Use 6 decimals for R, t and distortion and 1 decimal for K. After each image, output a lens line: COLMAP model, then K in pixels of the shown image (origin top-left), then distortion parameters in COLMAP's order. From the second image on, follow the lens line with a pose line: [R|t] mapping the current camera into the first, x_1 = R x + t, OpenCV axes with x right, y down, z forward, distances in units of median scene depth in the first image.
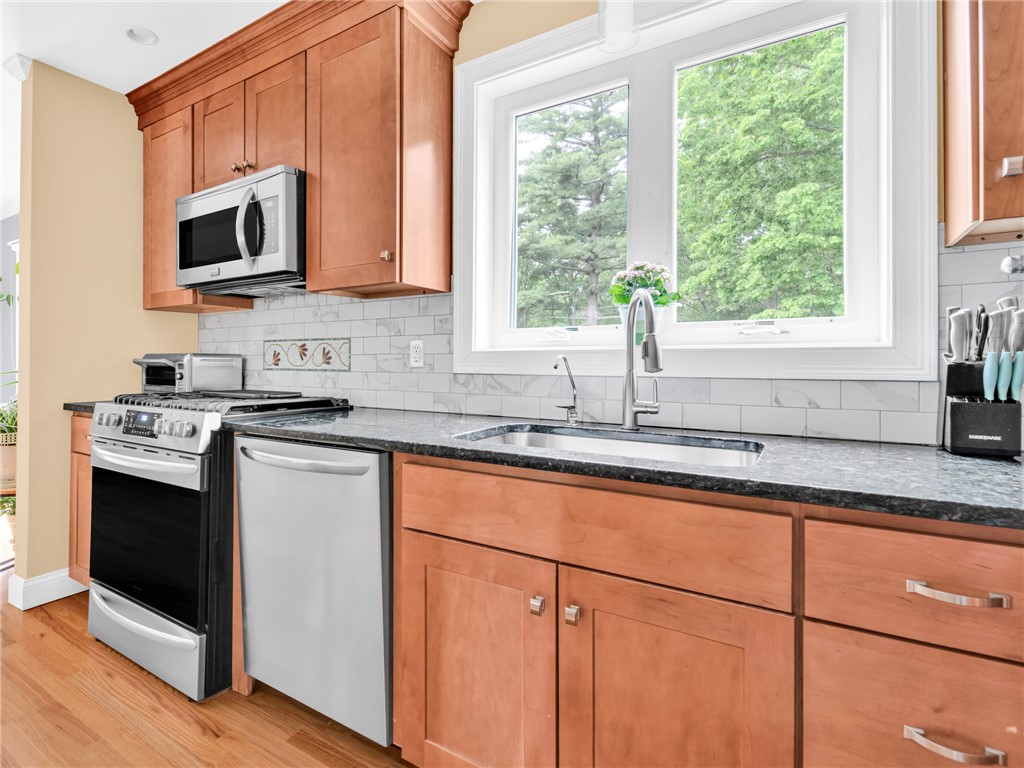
lens RADIAL K [[519.1, 0, 460.9], [0, 519.1, 361.1], [0, 0, 1]] dist [0.009786, -0.006770]
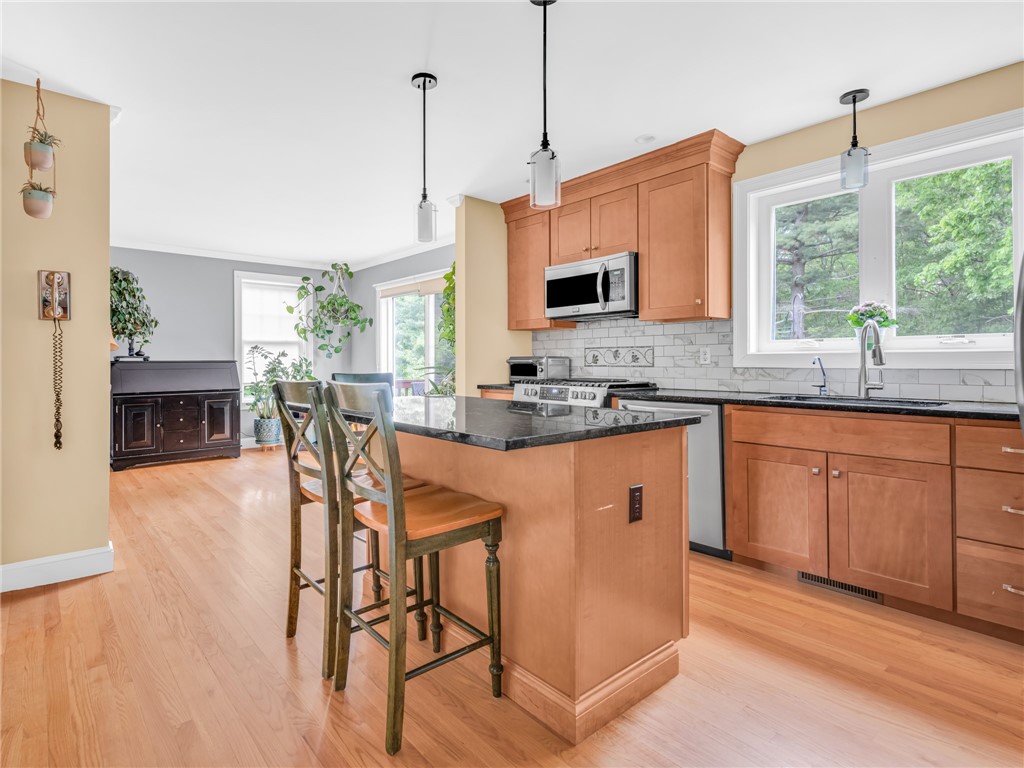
lens RADIAL K [[519.1, 0, 458.7], [0, 519.1, 357.1], [0, 0, 1]] dist [0.009786, -0.006770]
pose [[0.947625, -0.006987, -0.319309, -0.312120], [0.004526, 0.999954, -0.008448, 0.000247], [0.319354, 0.006560, 0.947613, -0.845591]]
